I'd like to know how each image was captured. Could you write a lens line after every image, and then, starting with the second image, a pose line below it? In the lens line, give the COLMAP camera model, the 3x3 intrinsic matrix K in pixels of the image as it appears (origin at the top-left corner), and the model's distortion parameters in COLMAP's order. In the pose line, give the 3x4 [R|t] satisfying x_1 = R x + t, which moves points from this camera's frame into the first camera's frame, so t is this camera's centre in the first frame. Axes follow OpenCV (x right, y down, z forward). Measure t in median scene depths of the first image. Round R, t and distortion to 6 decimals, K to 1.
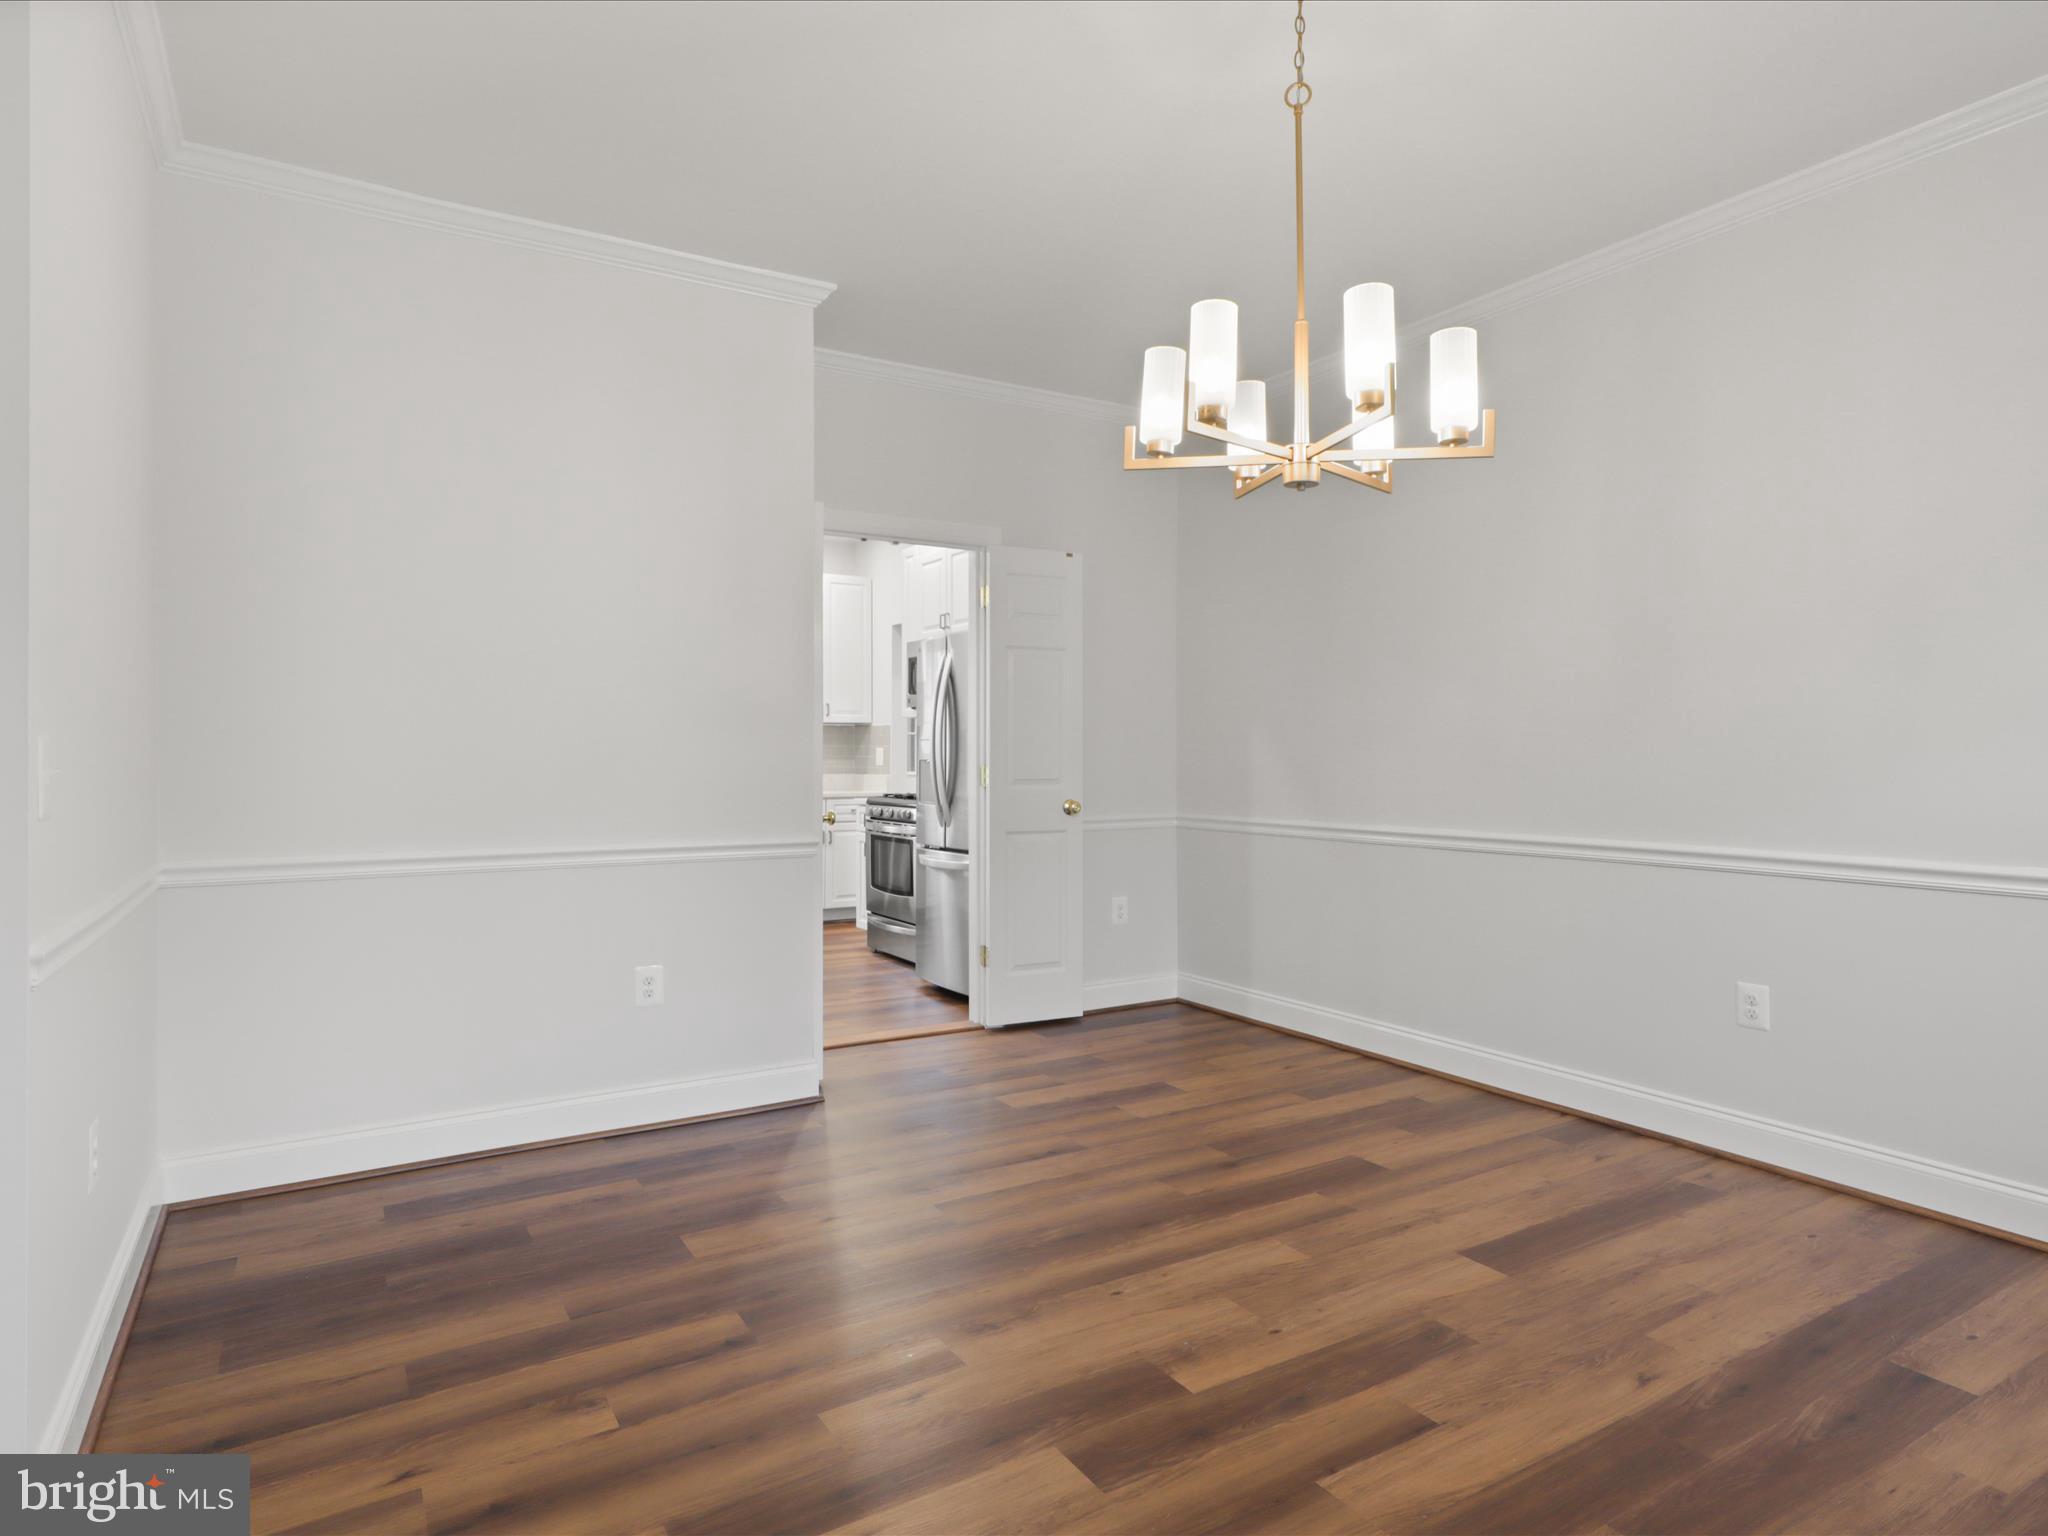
lens RADIAL K [[1156.3, 0, 1025.5], [0, 1156.3, 773.7], [0, 0, 1]] dist [-0.026412, 0.023961]
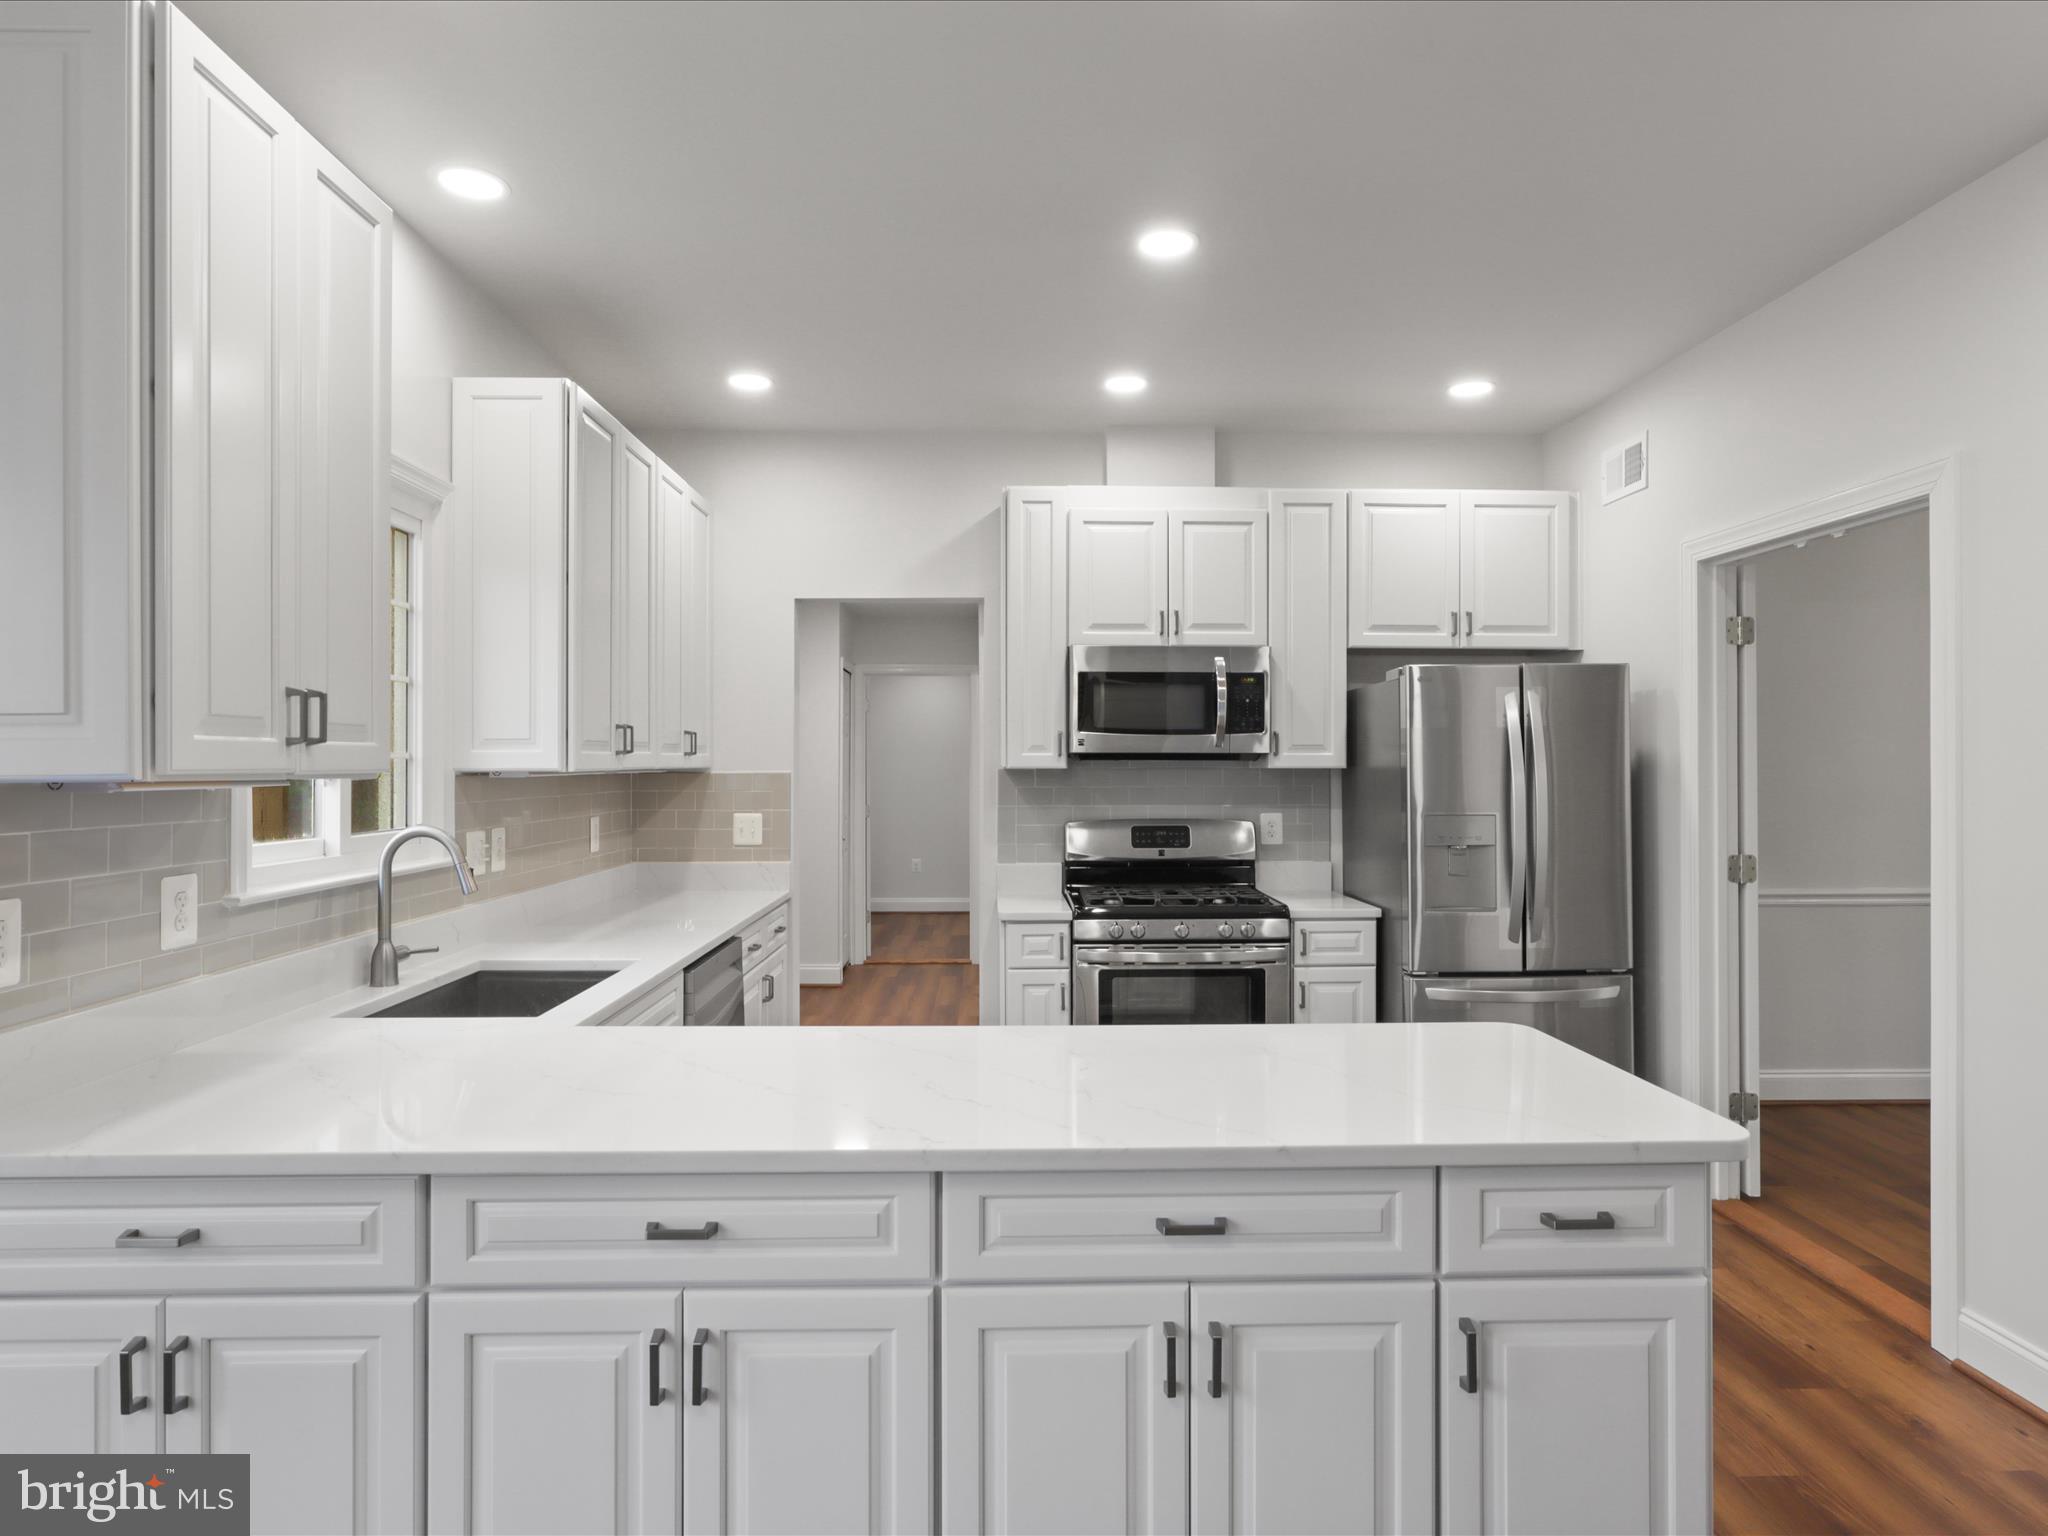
lens RADIAL K [[1157.6, 0, 1025.0], [0, 1157.6, 760.2], [0, 0, 1]] dist [-0.029107, 0.026054]
pose [[0.501952, -0.001464, 0.864894, -0.522988], [0.012827, 0.999901, -0.005752, -0.041100], [-0.864800, 0.013981, 0.501921, 0.575874]]
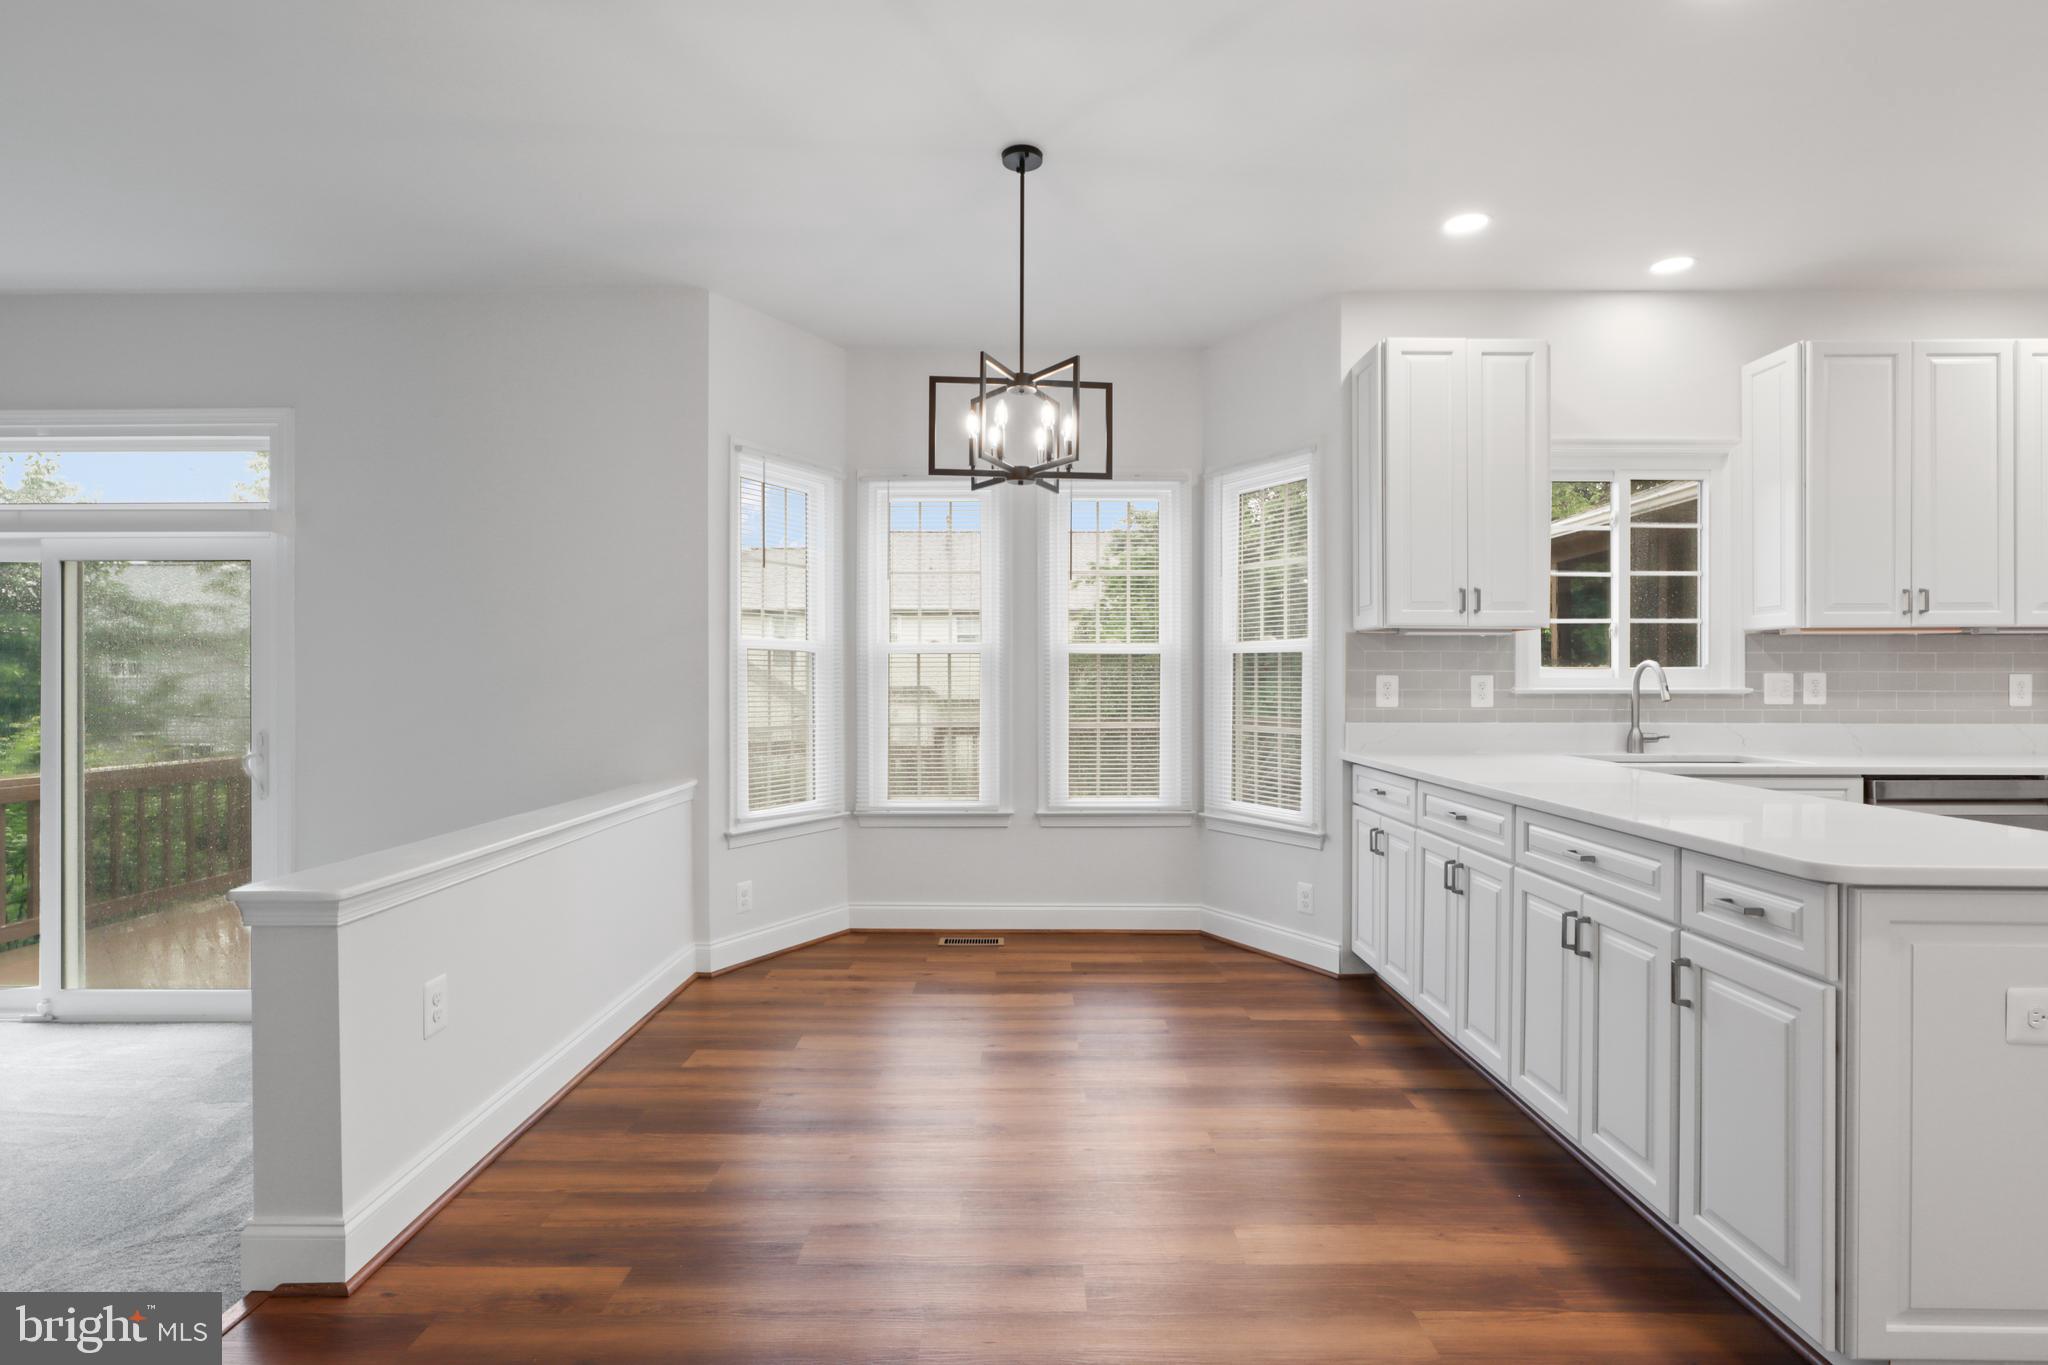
lens RADIAL K [[1024.4, 0, 1024.0], [0, 1024.4, 682.5], [0, 0, 1]] dist [-0.018310, 0.013056]
pose [[0.849552, -0.002799, -0.527498, -0.335872], [-0.003023, 0.999944, -0.010174, -0.012170], [0.527497, 0.010238, 0.849495, 0.331367]]
